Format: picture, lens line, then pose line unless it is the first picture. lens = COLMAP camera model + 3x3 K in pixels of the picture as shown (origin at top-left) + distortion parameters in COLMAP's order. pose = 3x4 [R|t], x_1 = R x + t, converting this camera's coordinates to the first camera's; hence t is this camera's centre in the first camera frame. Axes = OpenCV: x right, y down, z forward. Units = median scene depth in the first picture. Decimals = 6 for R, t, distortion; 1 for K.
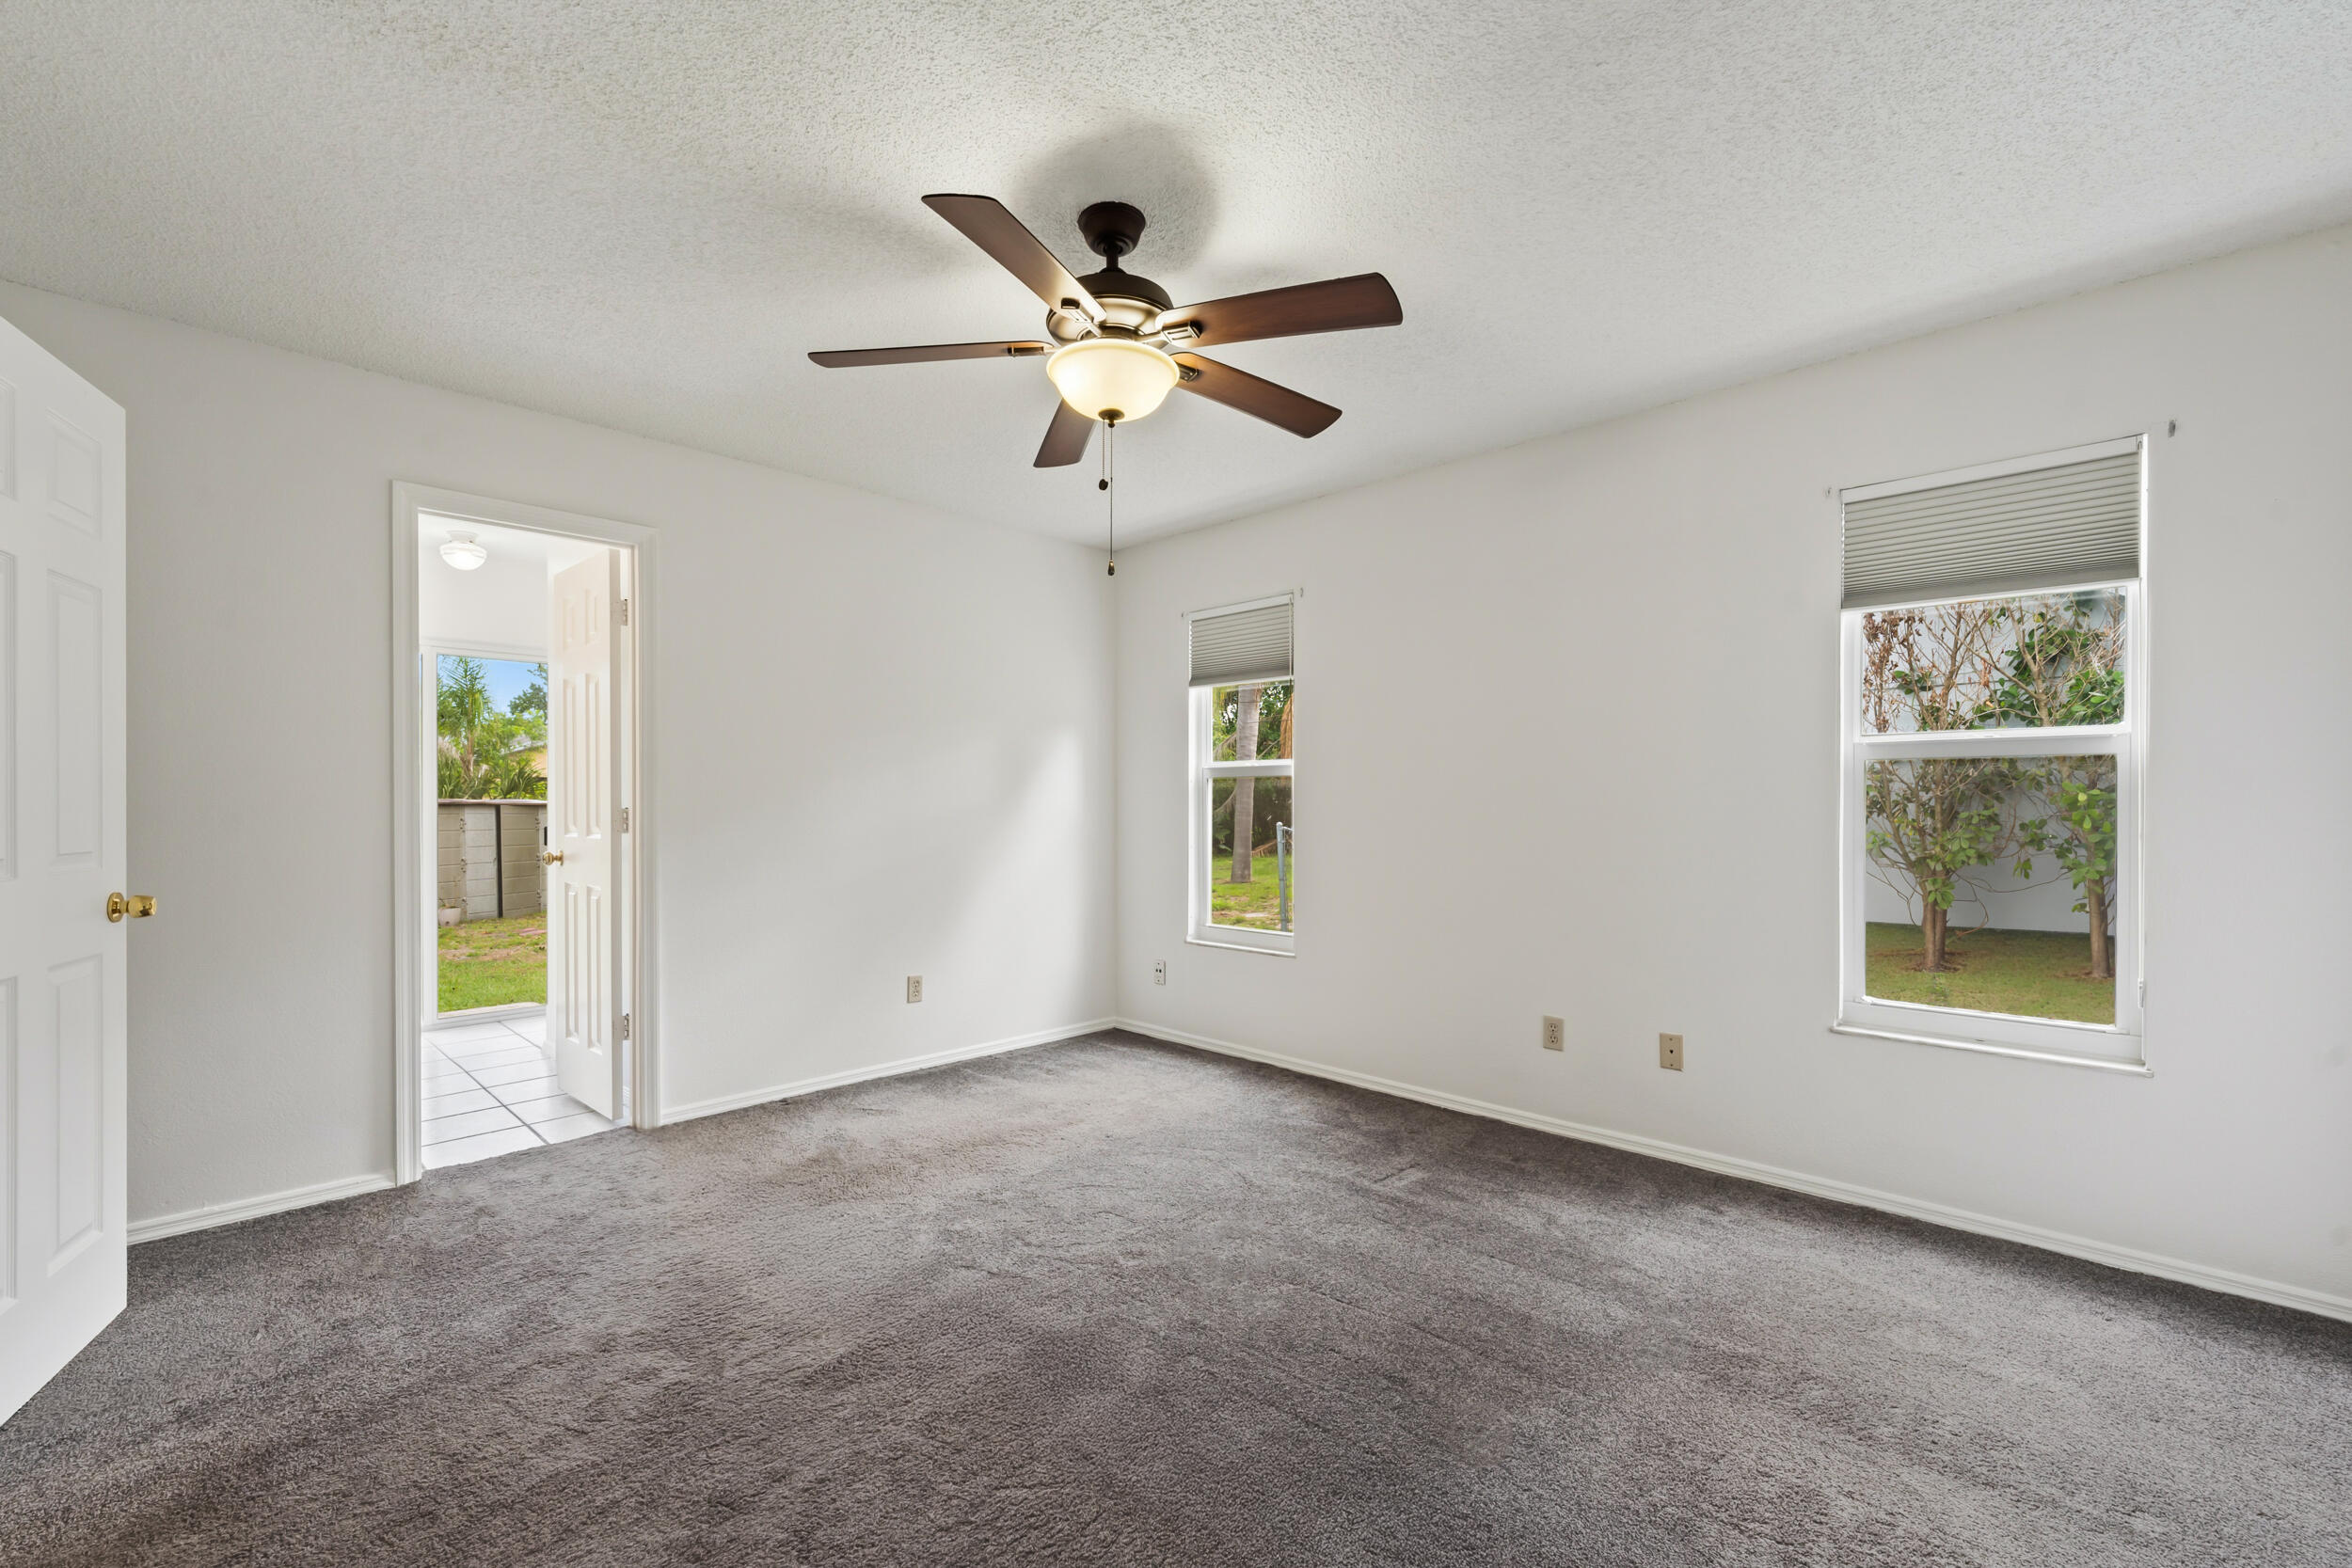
lens RADIAL K [[973.0, 0, 1181.5], [0, 973.0, 800.9], [0, 0, 1]] dist [-0.000626, -0.000588]
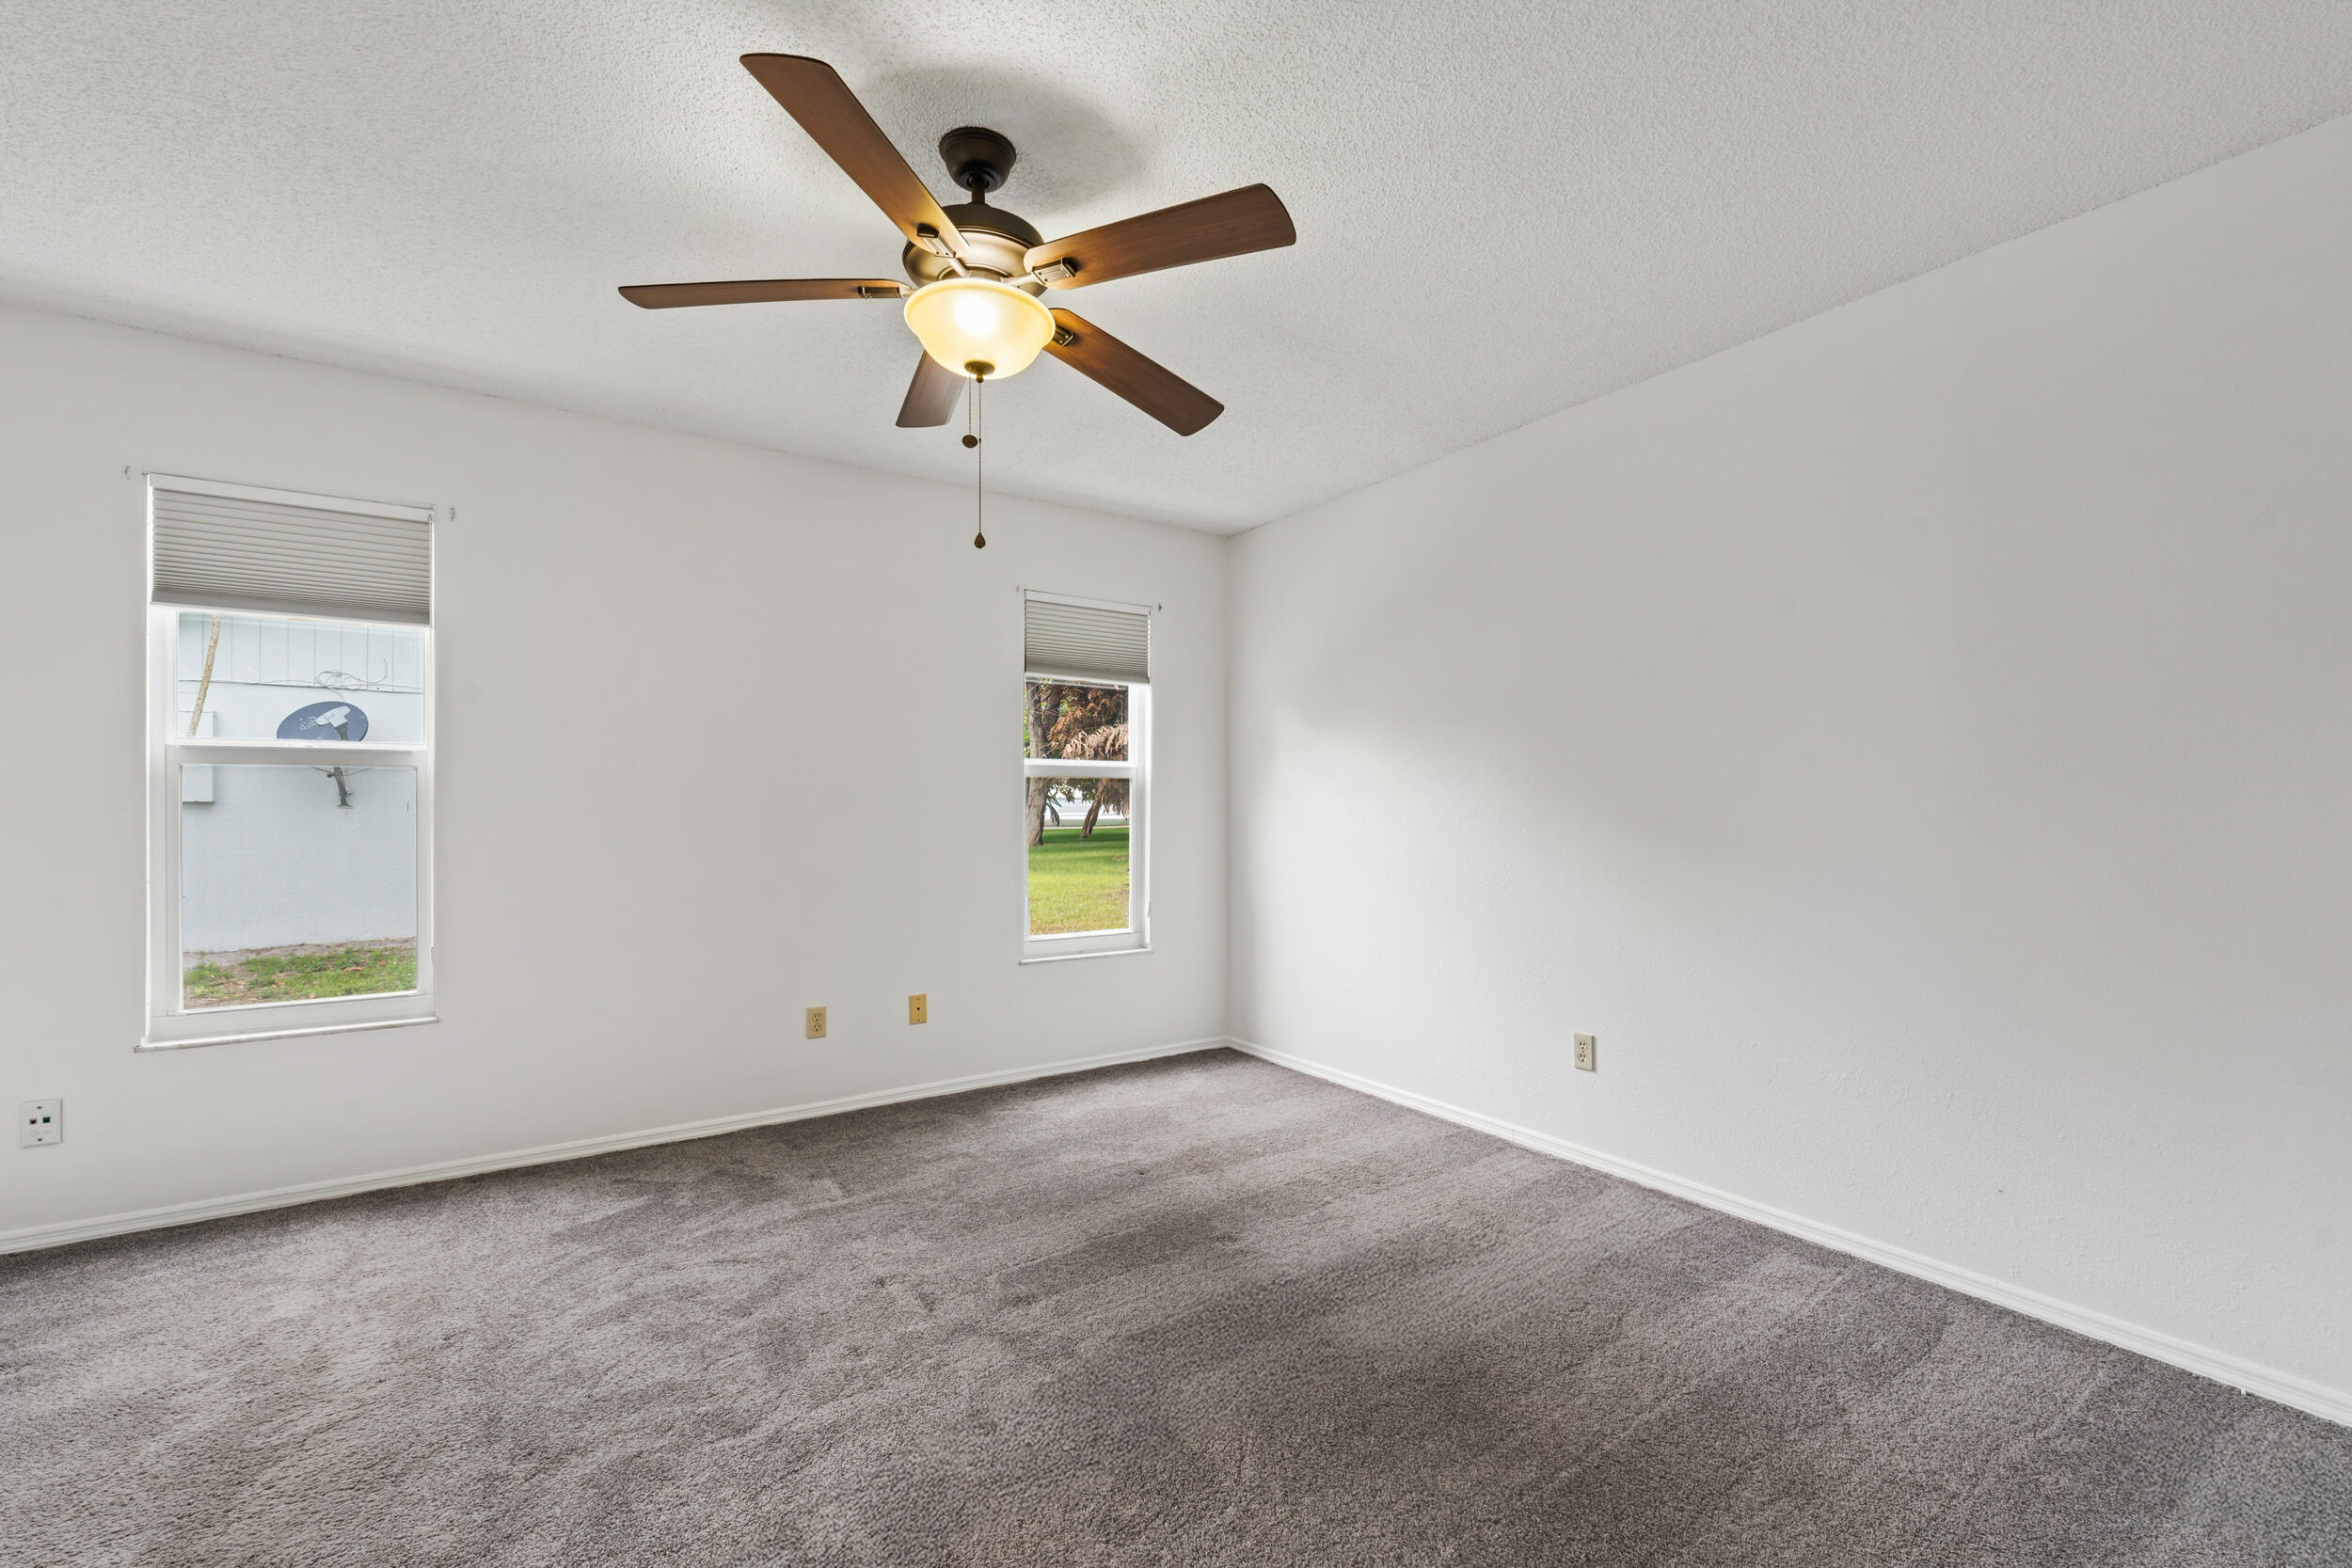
lens RADIAL K [[973.0, 0, 1181.5], [0, 973.0, 800.9], [0, 0, 1]] dist [-0.000626, -0.000588]
pose [[0.209368, -0.001296, 0.977836, -0.618391], [-0.006633, 0.999974, 0.002746, -0.009201], [-0.977814, -0.007061, 0.209354, 0.420356]]
